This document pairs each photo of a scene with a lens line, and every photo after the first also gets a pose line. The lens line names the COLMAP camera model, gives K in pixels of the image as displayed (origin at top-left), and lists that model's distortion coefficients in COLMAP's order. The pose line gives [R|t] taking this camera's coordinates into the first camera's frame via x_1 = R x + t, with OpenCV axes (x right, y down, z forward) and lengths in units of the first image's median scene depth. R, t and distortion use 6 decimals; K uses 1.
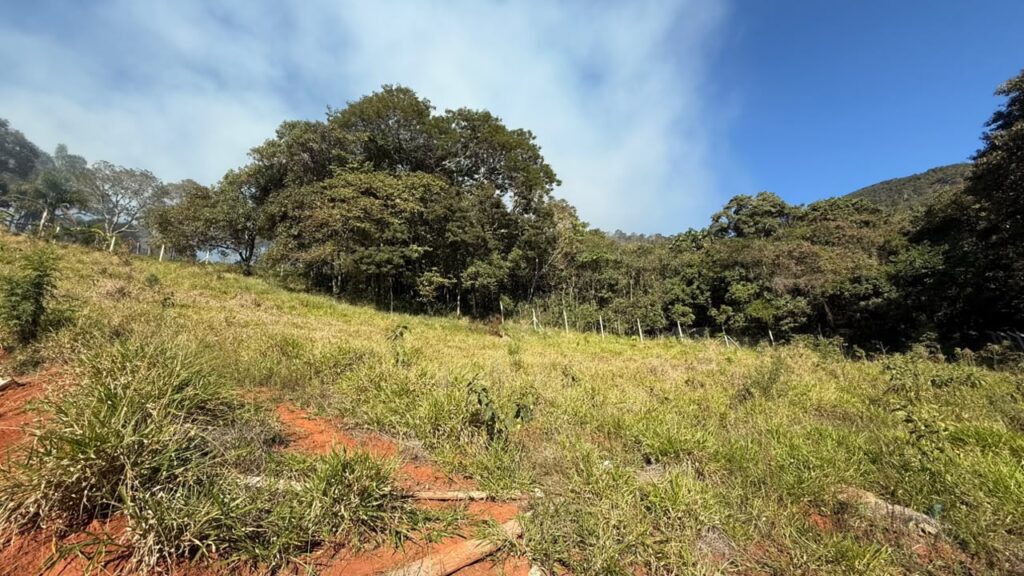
lens RADIAL K [[409.6, 0, 509.3], [0, 409.6, 288.3], [0, 0, 1]] dist [0.002447, -0.000508]
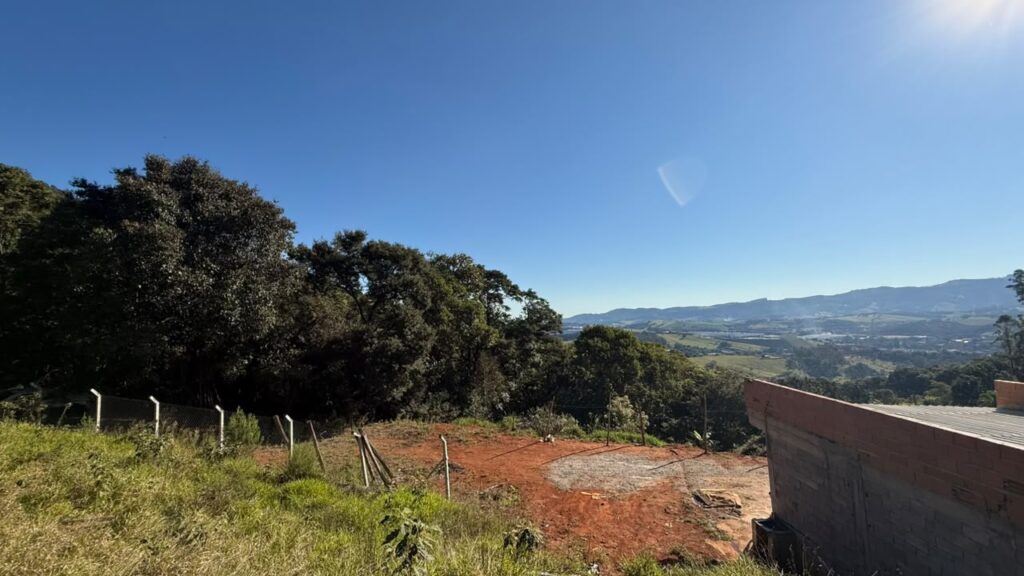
lens RADIAL K [[409.6, 0, 509.0], [0, 409.6, 288.3], [0, 0, 1]] dist [0.002447, -0.000508]
pose [[-0.563266, 0.167680, 0.809082, -0.185640], [-0.193436, 0.925222, -0.326415, -0.006756], [-0.803314, -0.340364, -0.488711, 0.296675]]
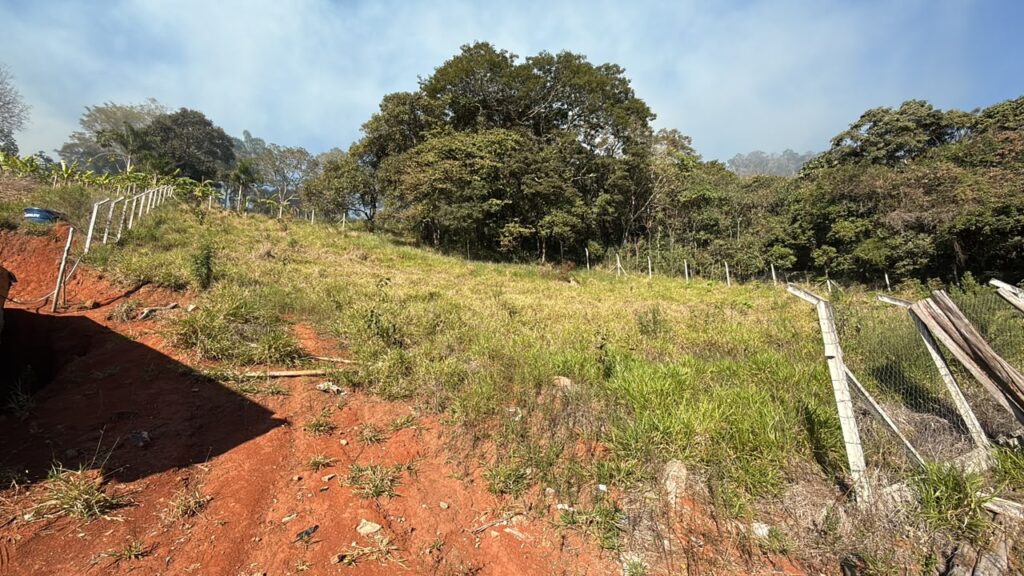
lens RADIAL K [[430.5, 0, 510.7], [0, 430.5, 287.3], [0, 0, 1]] dist [0.001036, -0.000113]
pose [[0.948206, 0.000560, -0.317656, 0.168842], [0.041315, 0.991287, 0.125074, -0.013543], [0.314958, -0.131719, 0.939921, -0.090697]]
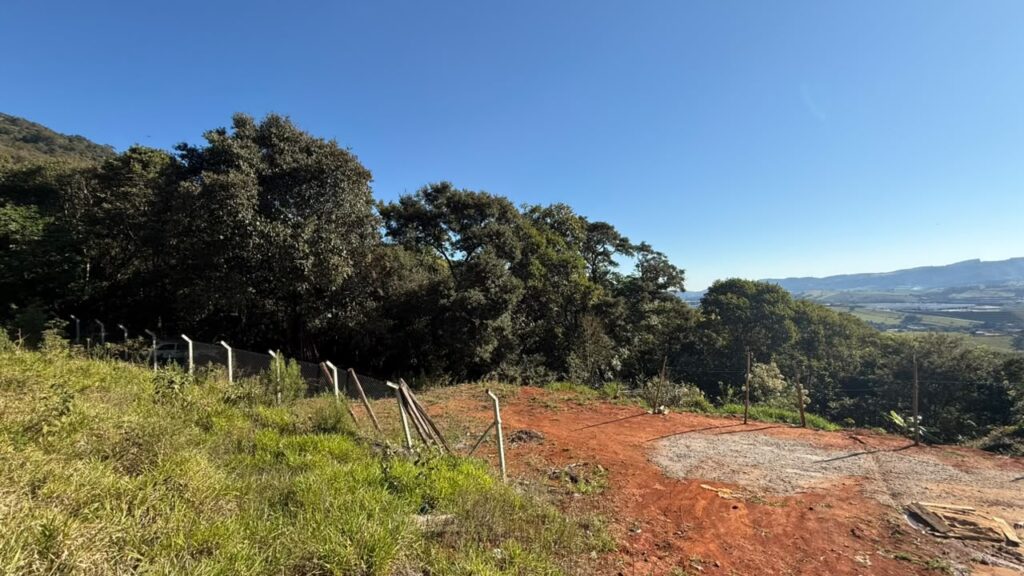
lens RADIAL K [[409.6, 0, 508.5], [0, 409.6, 287.1], [0, 0, 1]] dist [0.002447, -0.000508]
pose [[-0.299120, 0.136487, 0.944404, -0.088636], [-0.237098, 0.948047, -0.212110, -0.002651], [-0.924290, -0.287363, -0.251219, 0.181319]]
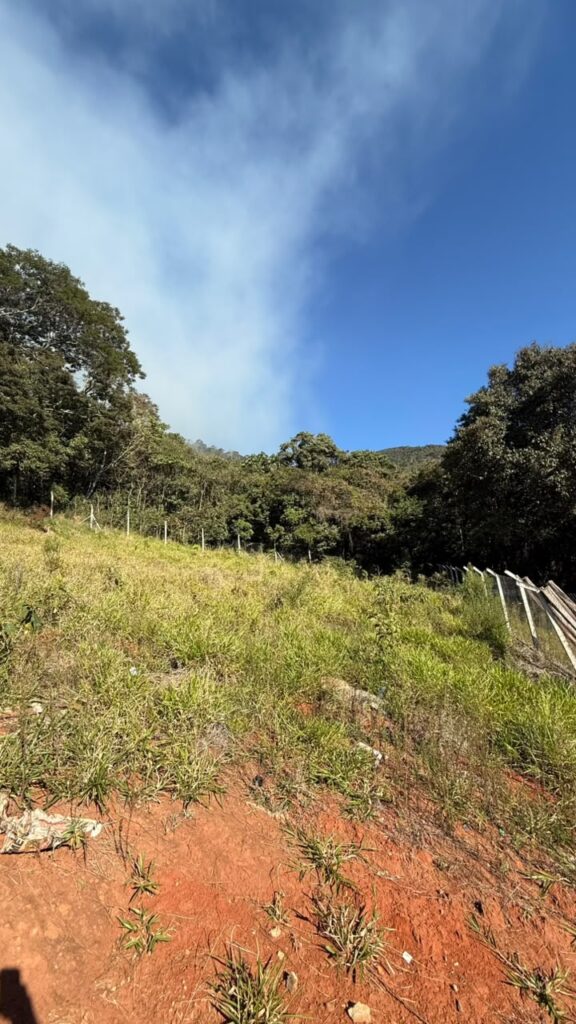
lens RADIAL K [[409.6, 0, 289.5], [0, 409.6, 509.1], [0, 0, 1]] dist [0.002447, -0.000508]
pose [[0.868582, 0.133370, 0.477260, 0.008095], [-0.148190, 0.988936, -0.006660, 0.000973], [-0.472868, -0.064940, 0.878737, 0.001048]]
